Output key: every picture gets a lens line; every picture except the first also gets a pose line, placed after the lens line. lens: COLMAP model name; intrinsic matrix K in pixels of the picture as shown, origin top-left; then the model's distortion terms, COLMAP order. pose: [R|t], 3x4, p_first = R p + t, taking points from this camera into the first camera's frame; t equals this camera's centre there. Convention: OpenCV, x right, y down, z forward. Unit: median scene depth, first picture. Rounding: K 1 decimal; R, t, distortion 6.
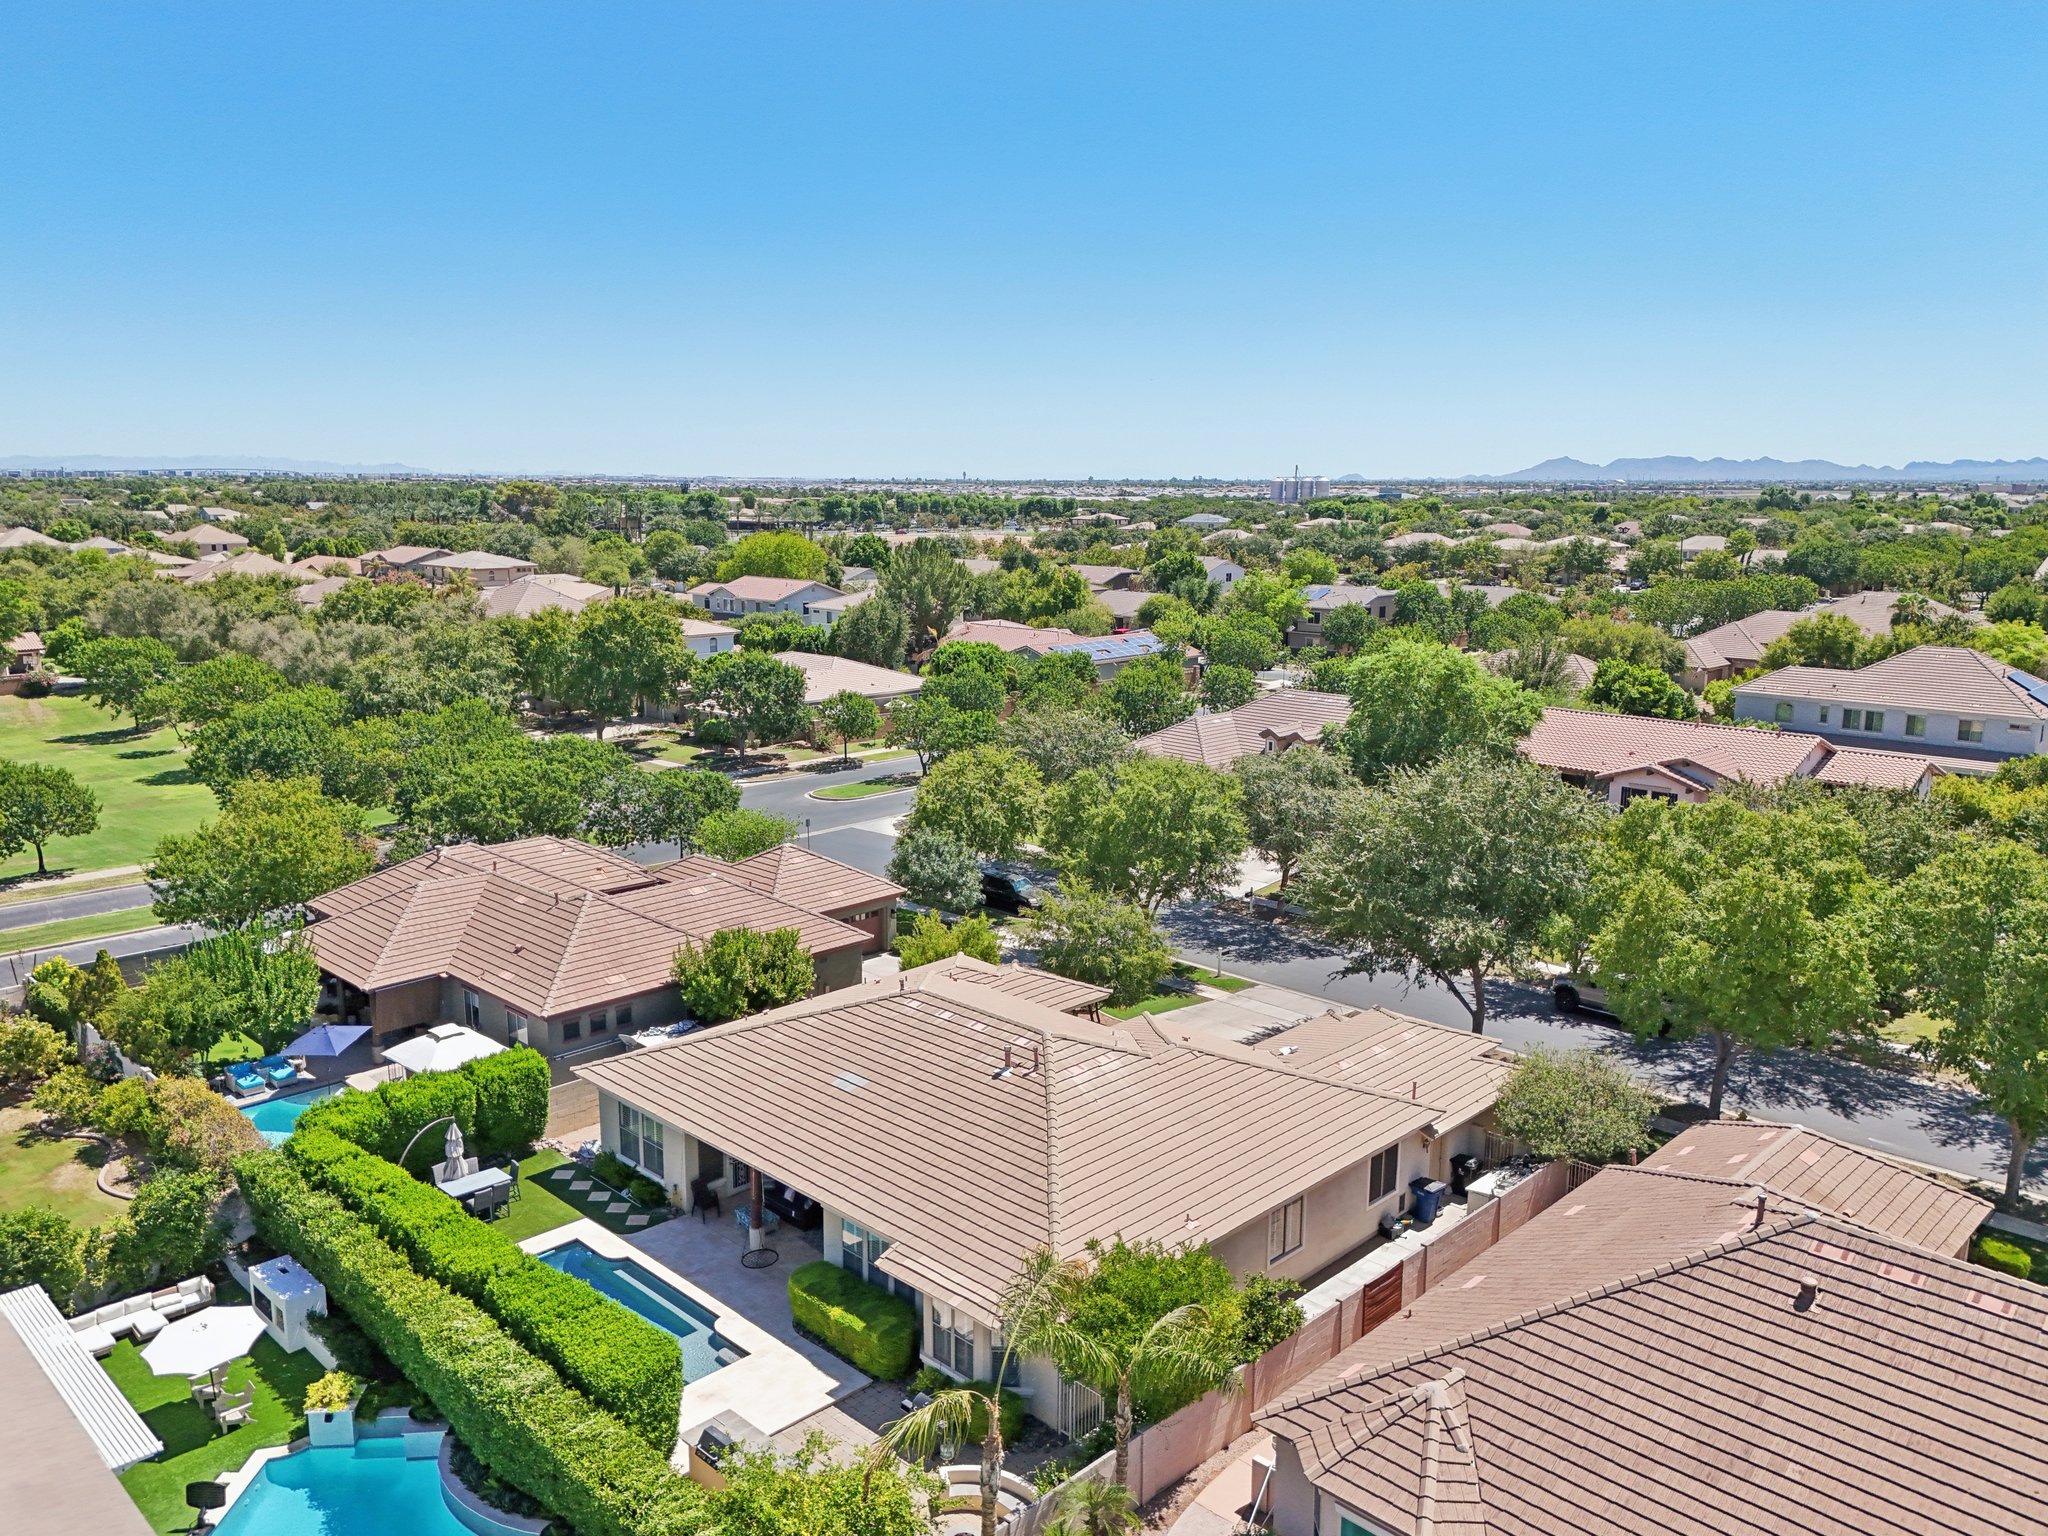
lens RADIAL K [[1539.4, 0, 1013.2], [0, 1539.4, 769.4], [0, 0, 1]] dist [0.055228, -0.053039]
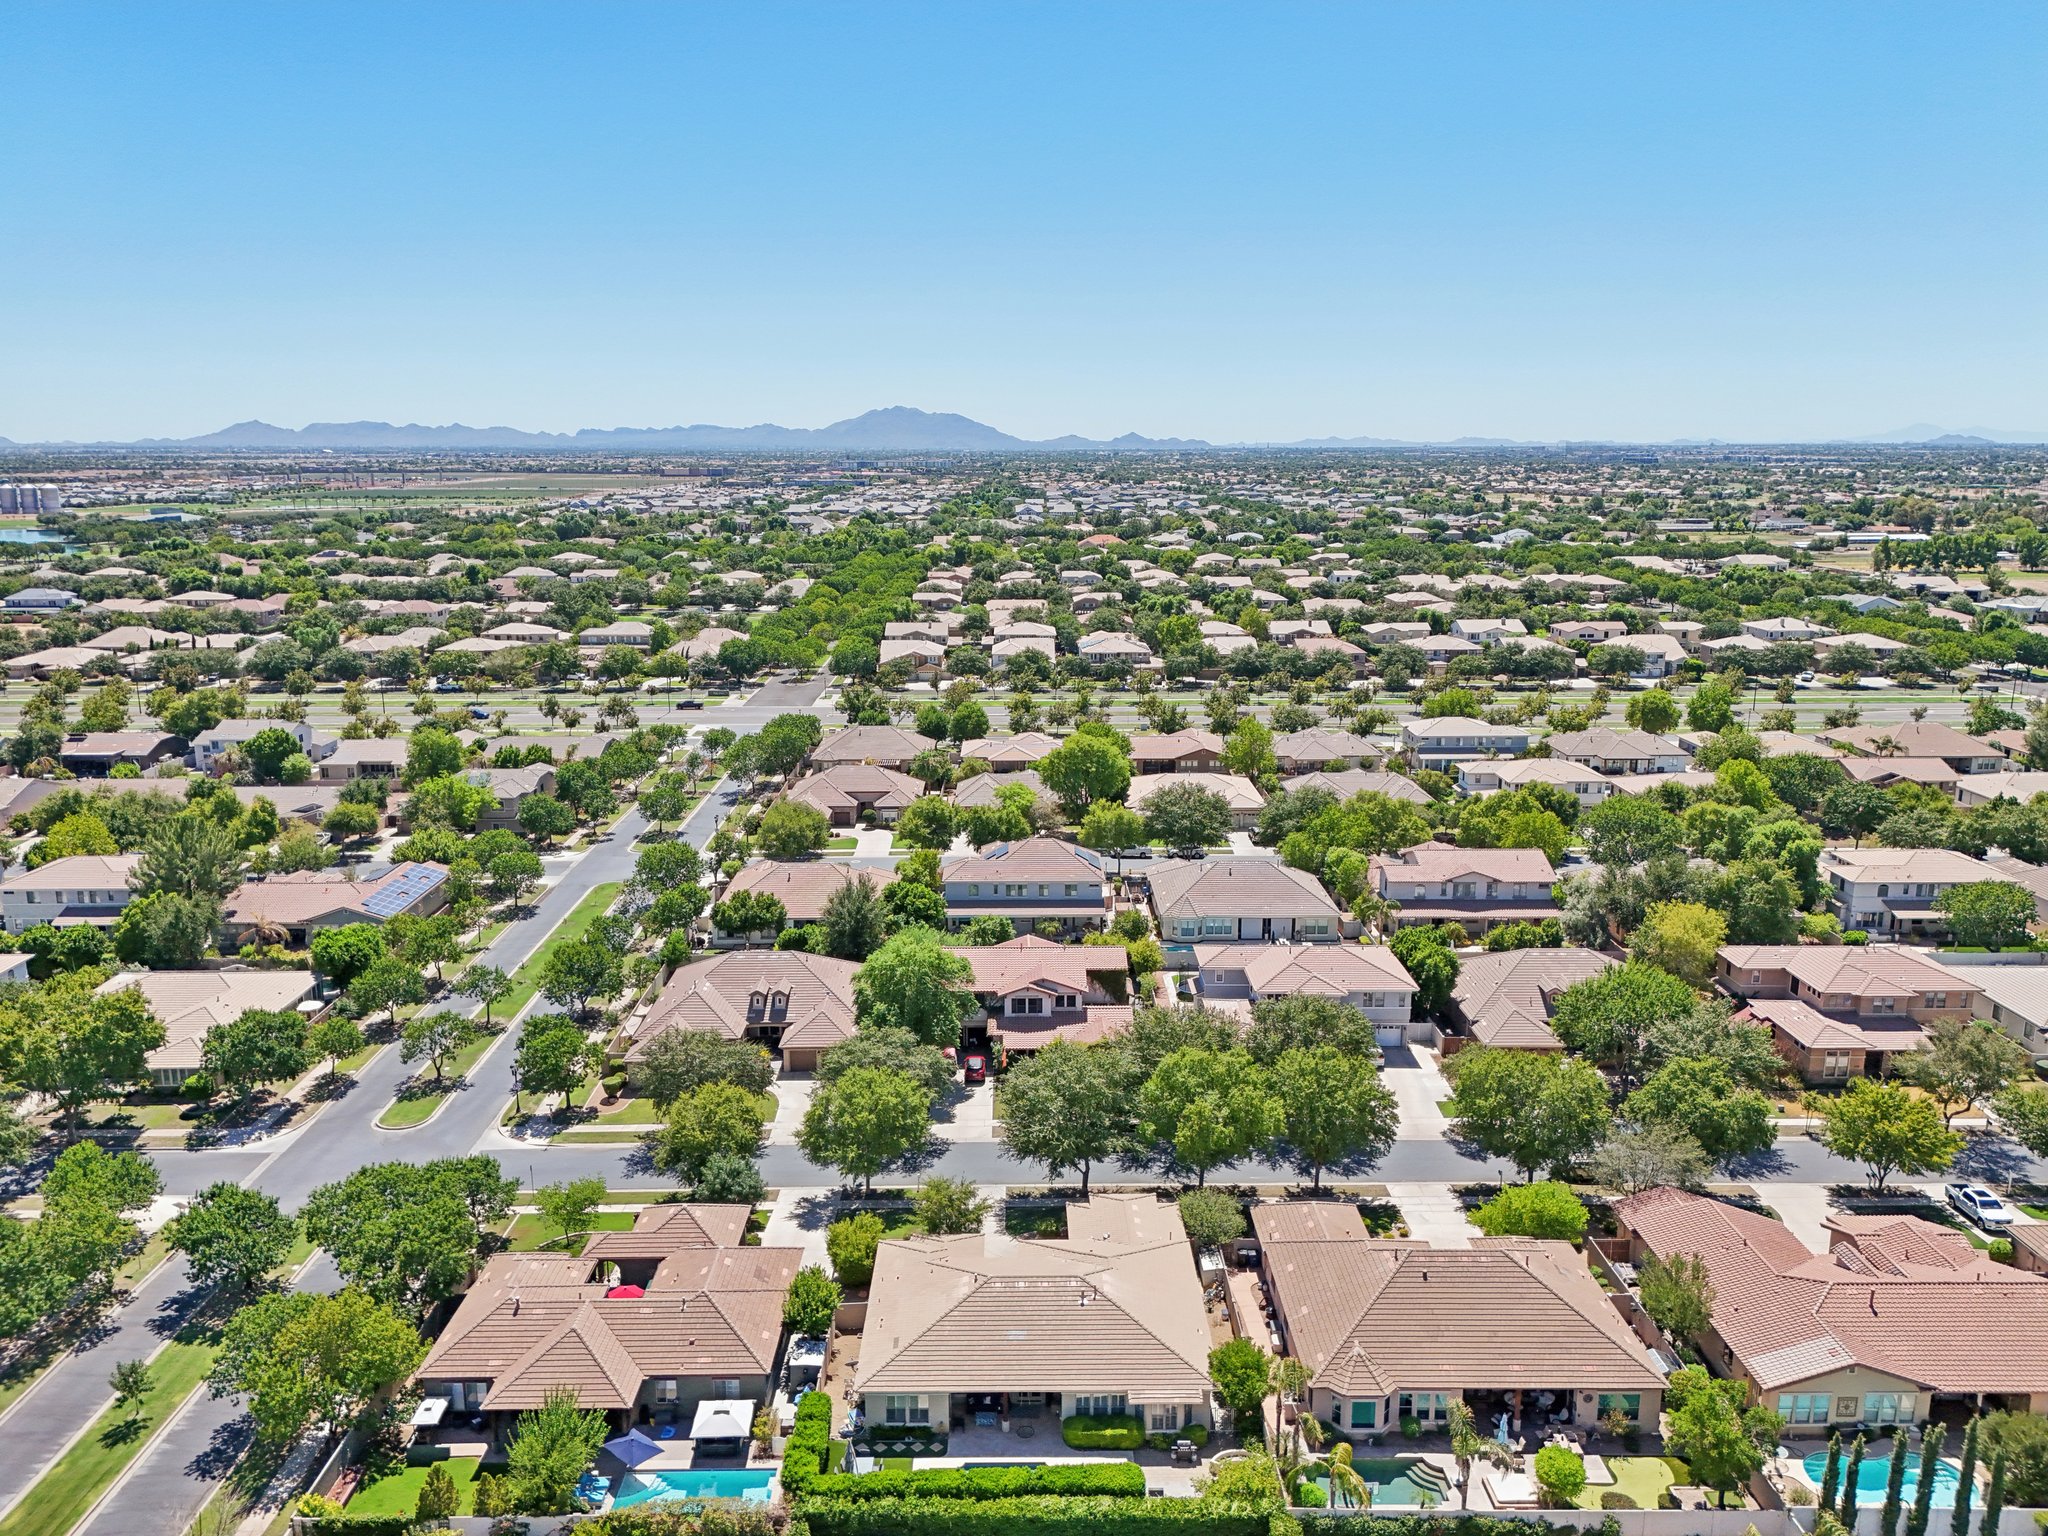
lens RADIAL K [[1539.4, 0, 1006.9], [0, 1539.4, 772.1], [0, 0, 1]] dist [0.055228, -0.053039]
pose [[0.705658, -0.153151, 0.691803, -1.325770], [0.136090, 0.987478, 0.079792, -0.654049], [-0.695360, 0.037841, 0.717664, -0.467468]]
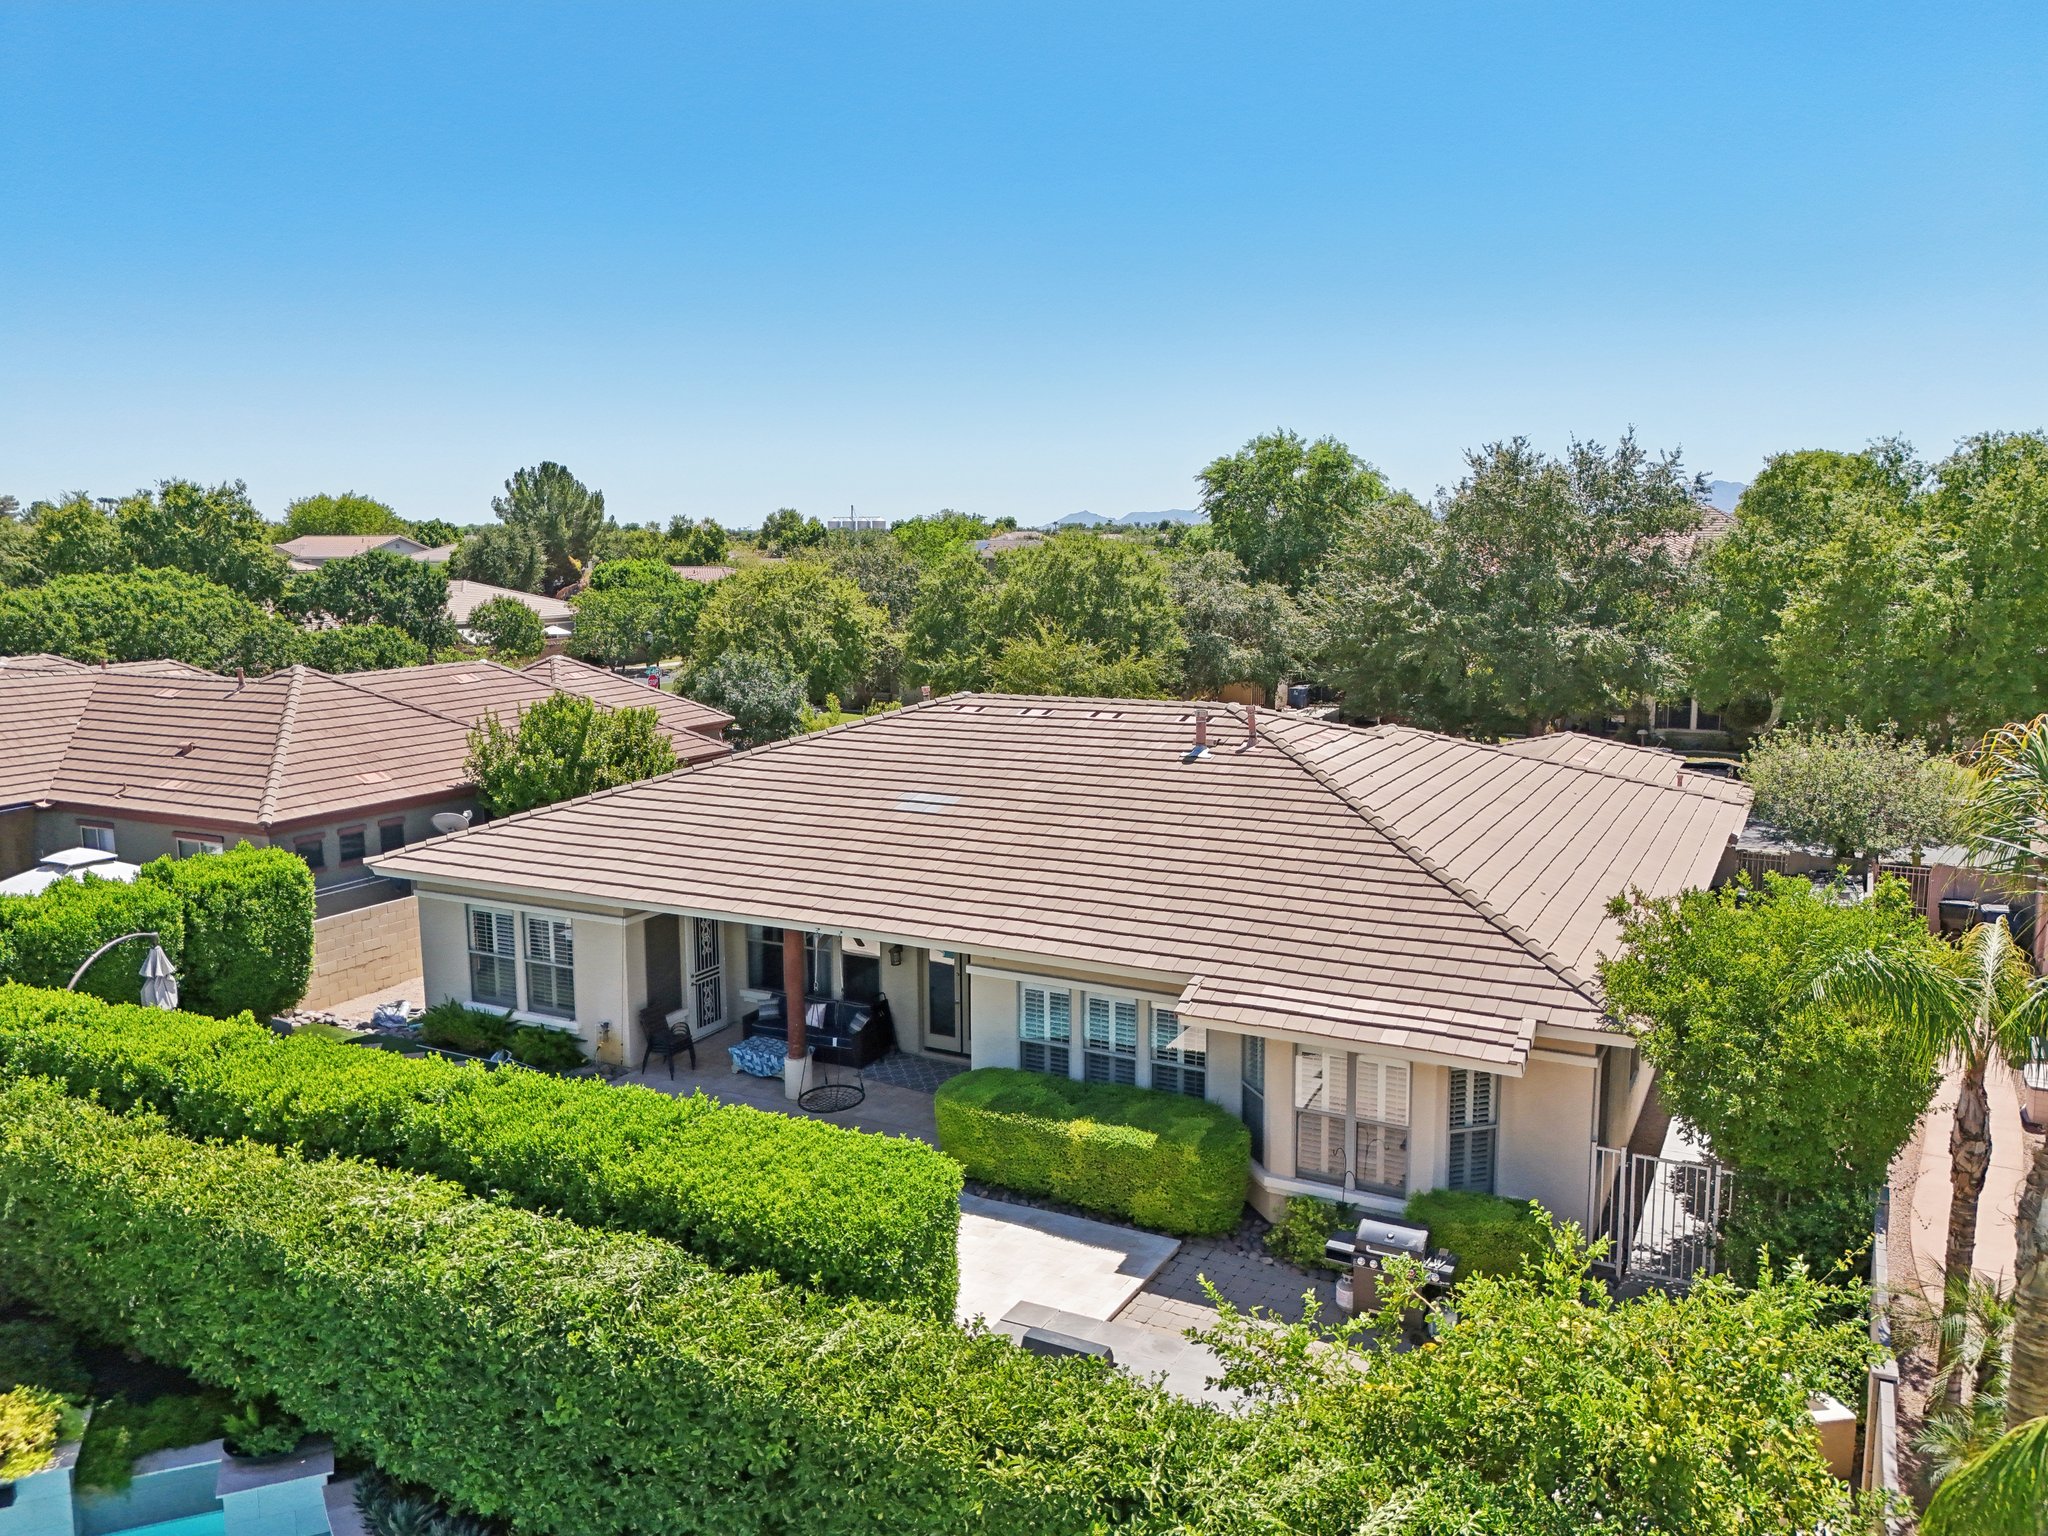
lens RADIAL K [[1539.4, 0, 1007.8], [0, 1539.4, 772.4], [0, 0, 1]] dist [0.055228, -0.053039]
pose [[0.958024, -0.052610, 0.281820, -0.221903], [0.062468, 0.997706, -0.026104, 0.192681], [-0.279800, 0.042613, 0.959112, 0.399463]]
